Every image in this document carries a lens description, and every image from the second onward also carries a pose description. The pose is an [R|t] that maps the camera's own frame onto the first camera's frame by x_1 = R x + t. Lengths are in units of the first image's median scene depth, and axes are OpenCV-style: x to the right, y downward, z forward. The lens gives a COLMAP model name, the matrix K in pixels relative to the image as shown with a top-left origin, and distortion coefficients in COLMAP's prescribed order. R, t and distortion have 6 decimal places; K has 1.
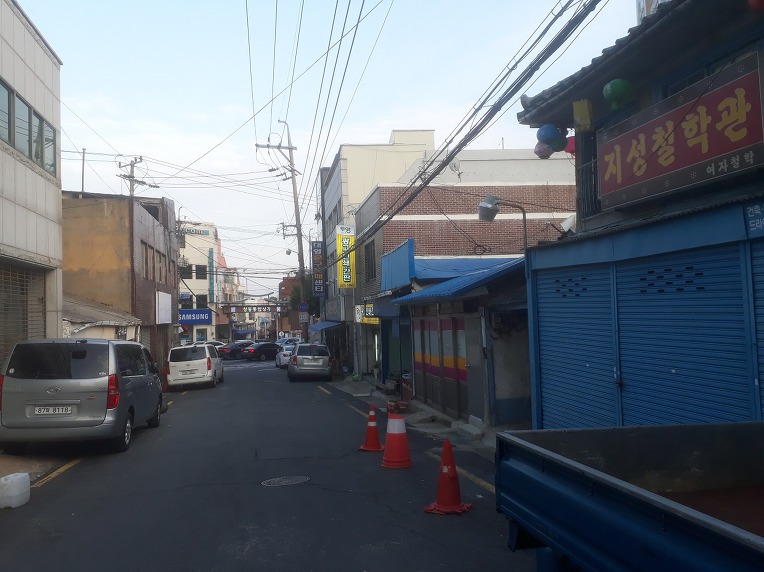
lens RADIAL K [[602.4, 0, 382.0], [0, 602.4, 286.0], [0, 0, 1]] dist [0.188348, -0.000180]
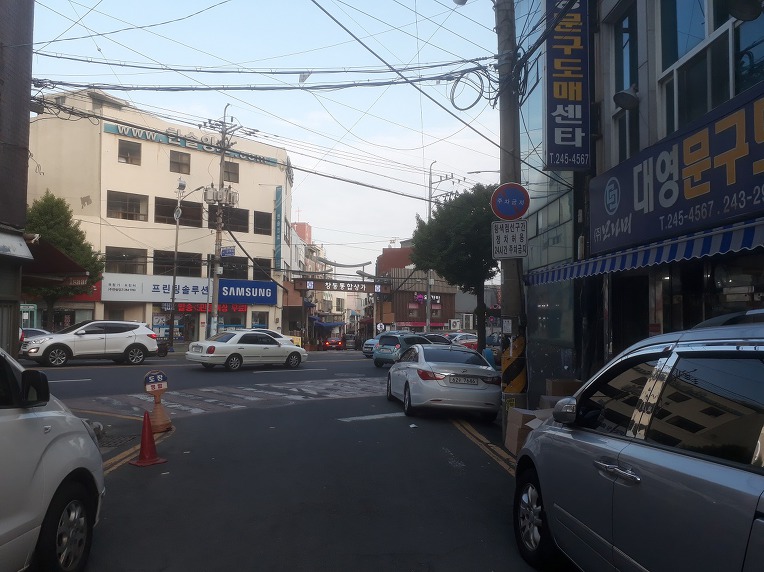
lens RADIAL K [[602.4, 0, 382.0], [0, 602.4, 286.0], [0, 0, 1]] dist [0.188348, -0.000180]
pose [[0.988908, 0.029355, -0.145599, -0.077705], [-0.029875, 0.999553, -0.001383, 0.039354], [0.145494, 0.005718, 0.989343, 0.388110]]
